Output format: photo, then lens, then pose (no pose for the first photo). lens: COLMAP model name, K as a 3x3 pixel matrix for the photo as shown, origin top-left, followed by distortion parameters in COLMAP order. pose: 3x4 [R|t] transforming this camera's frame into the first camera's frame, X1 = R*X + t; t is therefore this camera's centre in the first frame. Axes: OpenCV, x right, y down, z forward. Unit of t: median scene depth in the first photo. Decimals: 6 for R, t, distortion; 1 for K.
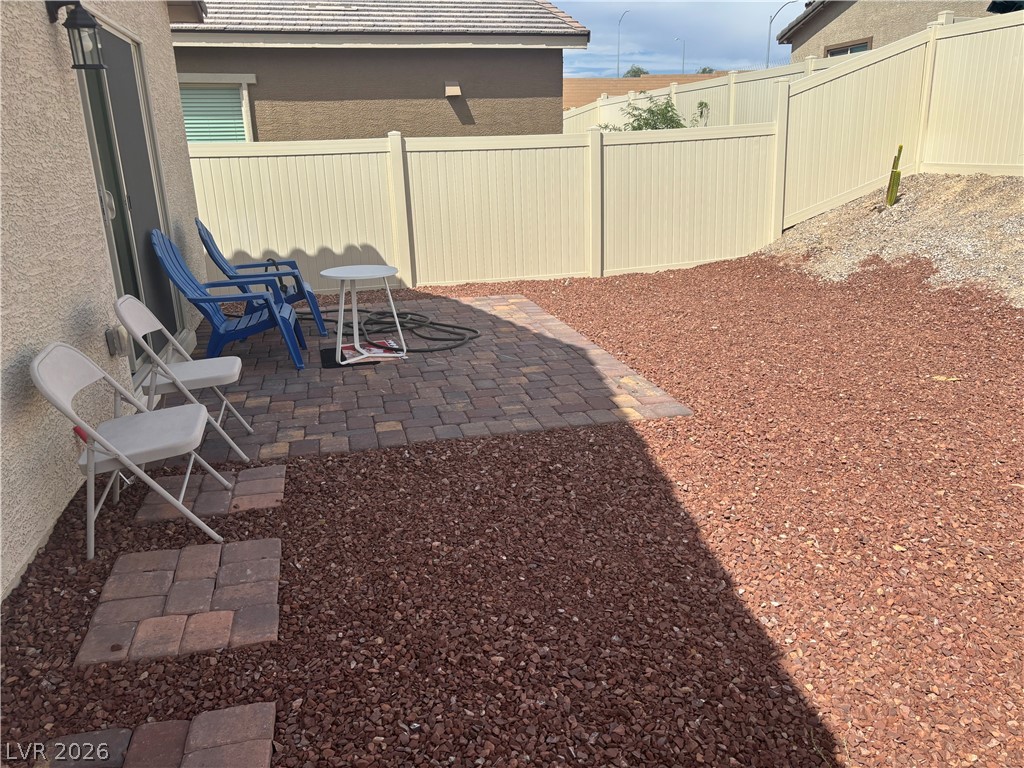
lens RADIAL K [[776.1, 0, 515.1], [0, 776.1, 385.7], [0, 0, 1]] dist [0.057344, -0.055656]
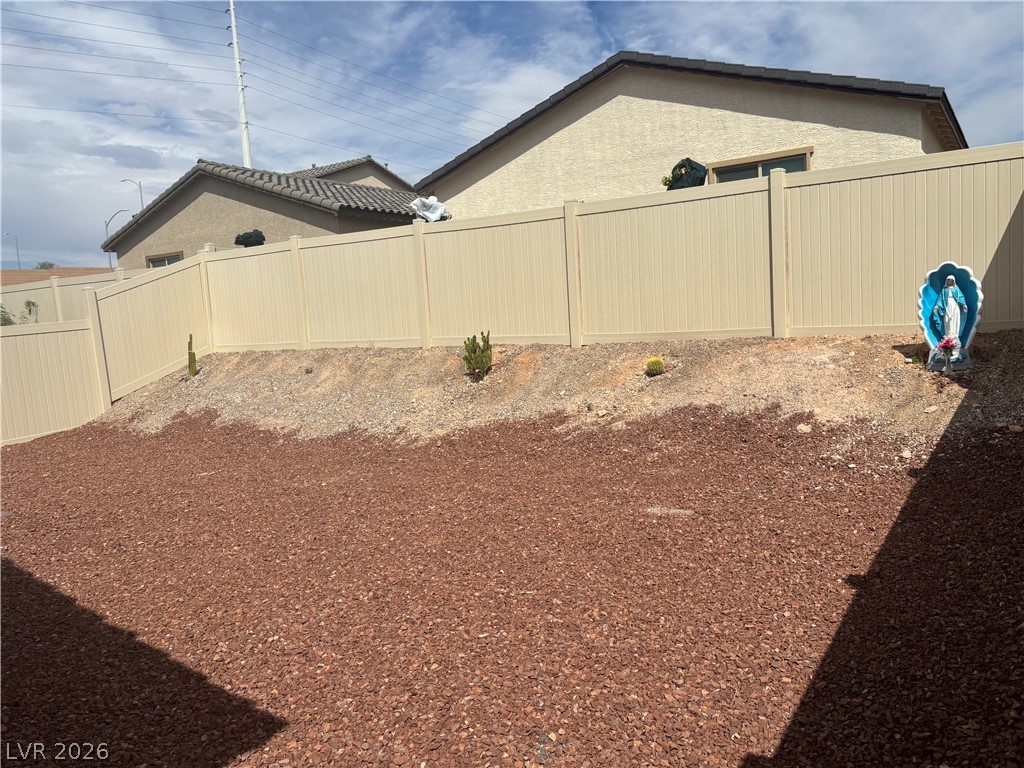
lens RADIAL K [[776.1, 0, 515.8], [0, 776.1, 381.7], [0, 0, 1]] dist [0.057344, -0.055656]
pose [[0.731008, -0.081673, 0.677463, -0.027451], [0.238505, 0.960773, -0.141529, 0.102228], [-0.639329, 0.265037, 0.721813, -0.323165]]
